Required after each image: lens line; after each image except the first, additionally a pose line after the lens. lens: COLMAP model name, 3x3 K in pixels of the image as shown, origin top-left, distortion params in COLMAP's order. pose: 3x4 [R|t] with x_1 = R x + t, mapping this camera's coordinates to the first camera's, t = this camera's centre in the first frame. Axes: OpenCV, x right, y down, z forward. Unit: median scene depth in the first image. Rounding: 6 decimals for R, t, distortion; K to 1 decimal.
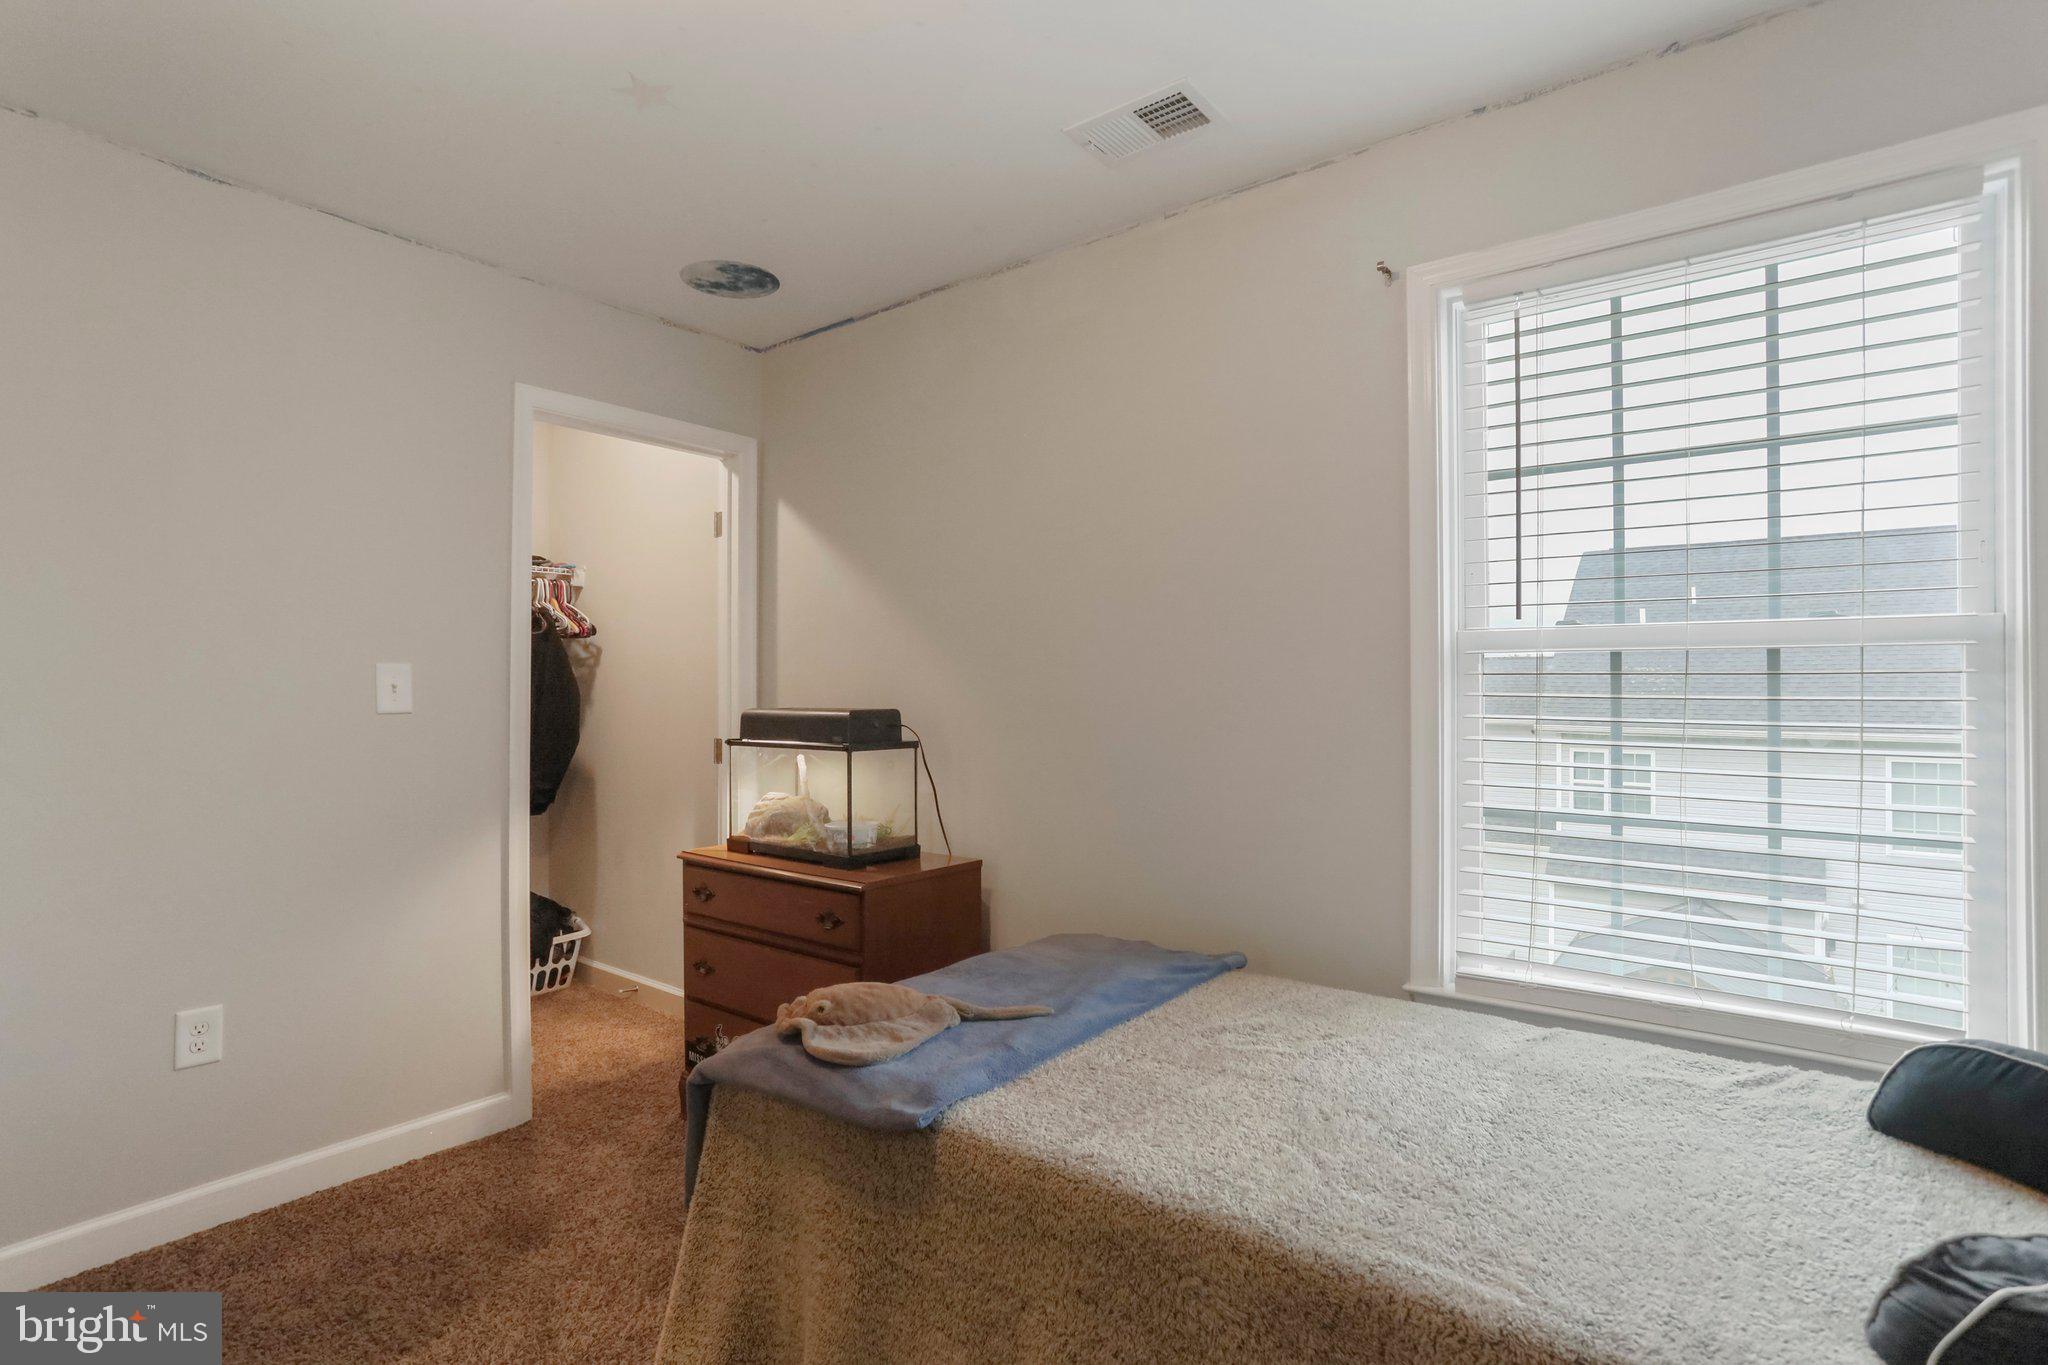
lens RADIAL K [[1004.4, 0, 1024.0], [0, 1004.4, 682.5], [0, 0, 1]] dist [-0.047321, 0.025746]
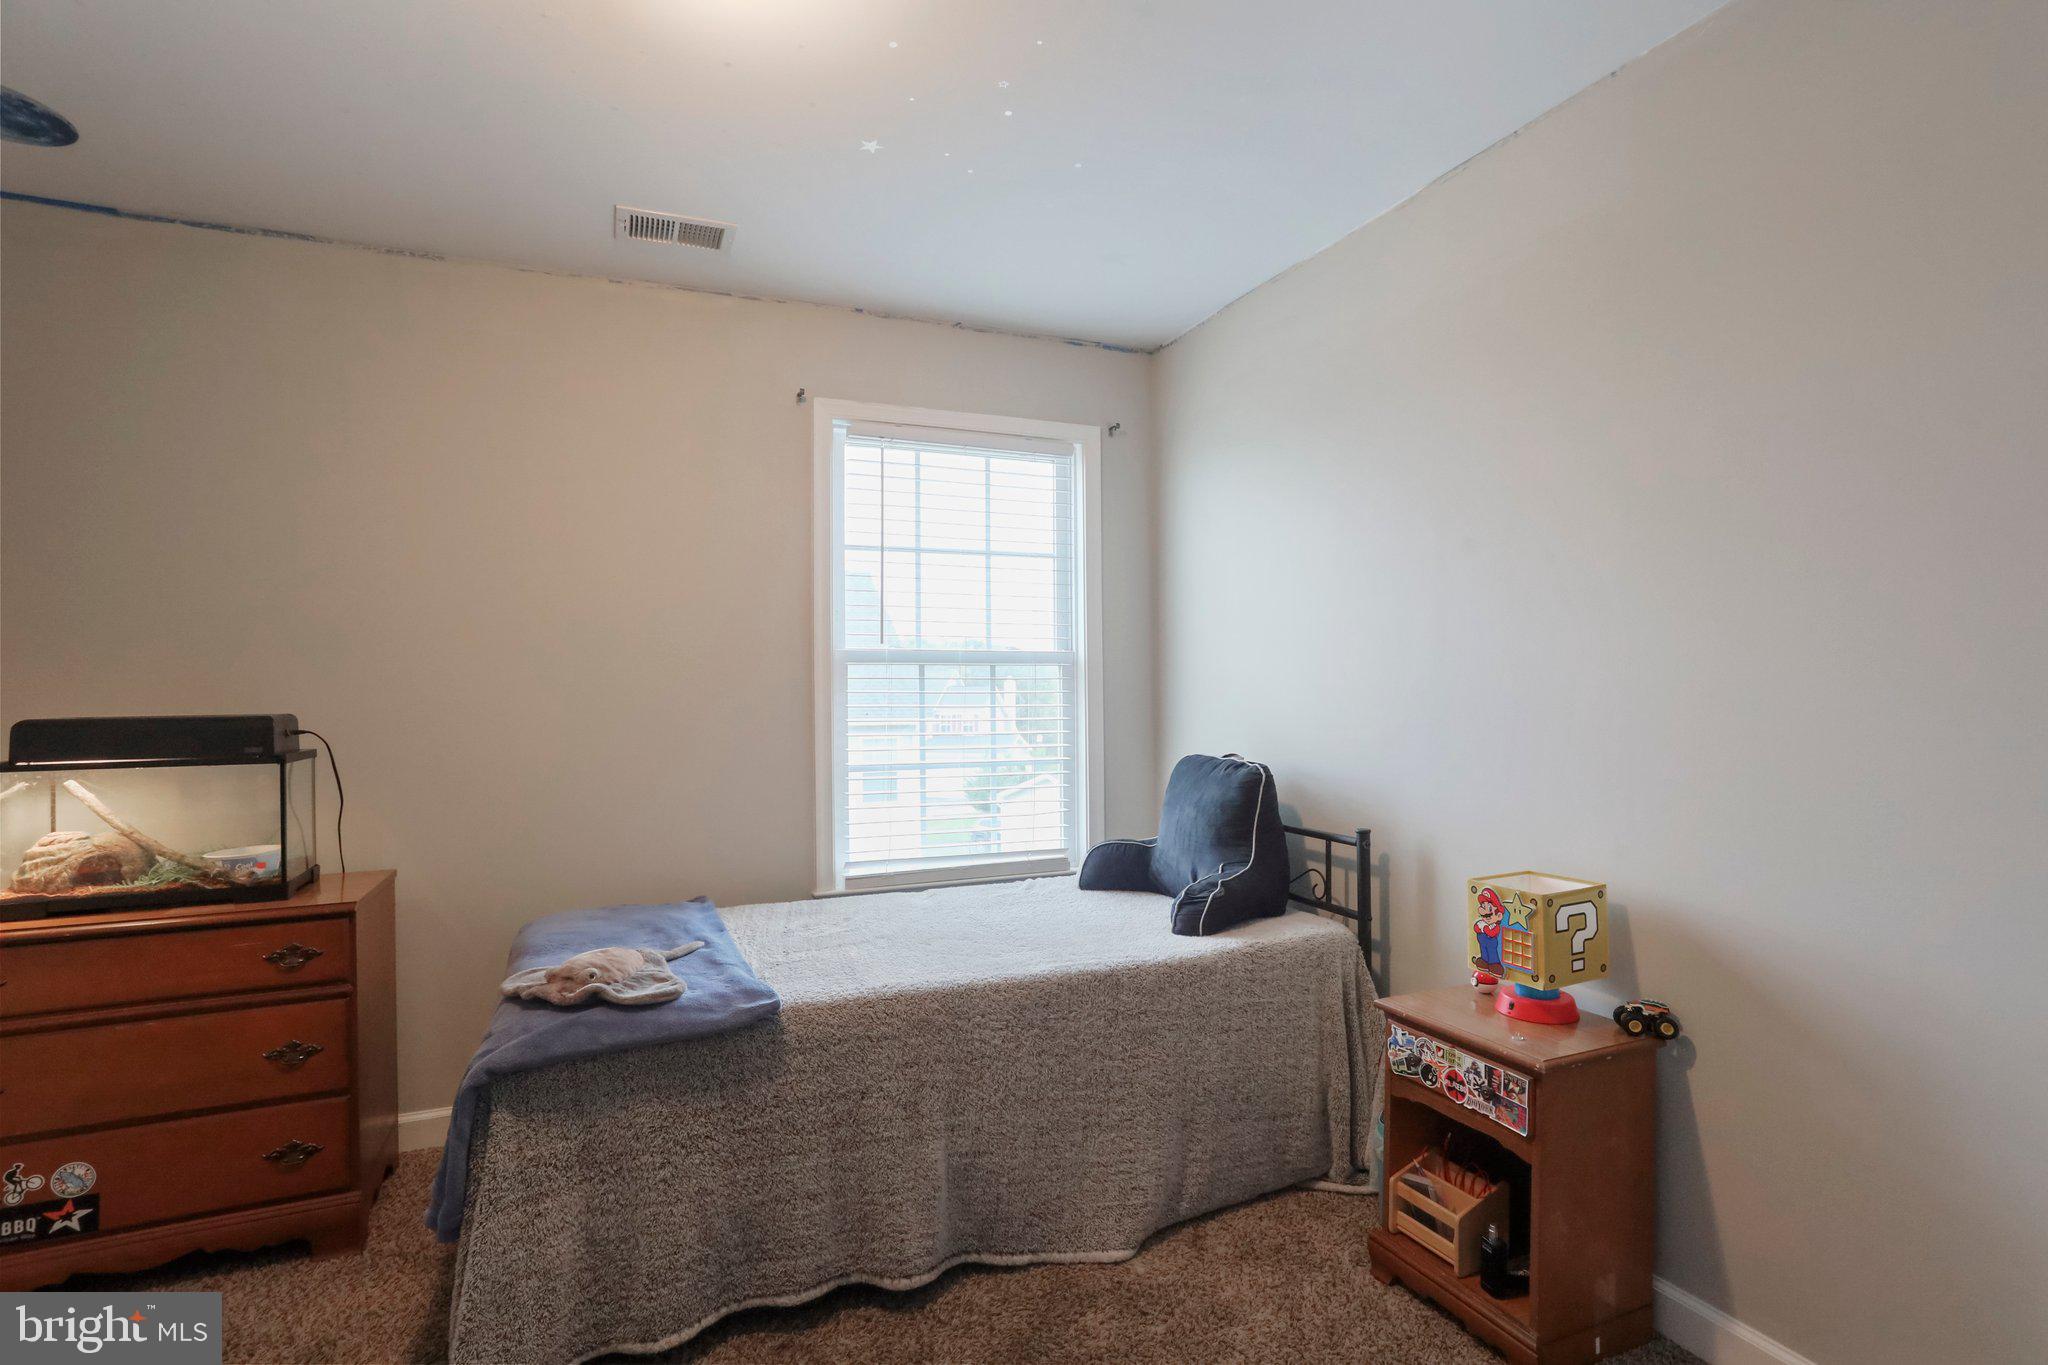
lens RADIAL K [[1004.4, 0, 1024.0], [0, 1004.4, 682.5], [0, 0, 1]] dist [-0.047321, 0.025746]
pose [[0.477008, 0.003308, 0.878893, -0.762530], [0.001628, 0.999988, -0.004647, 0.005203], [-0.878898, 0.003648, 0.476997, 0.037473]]
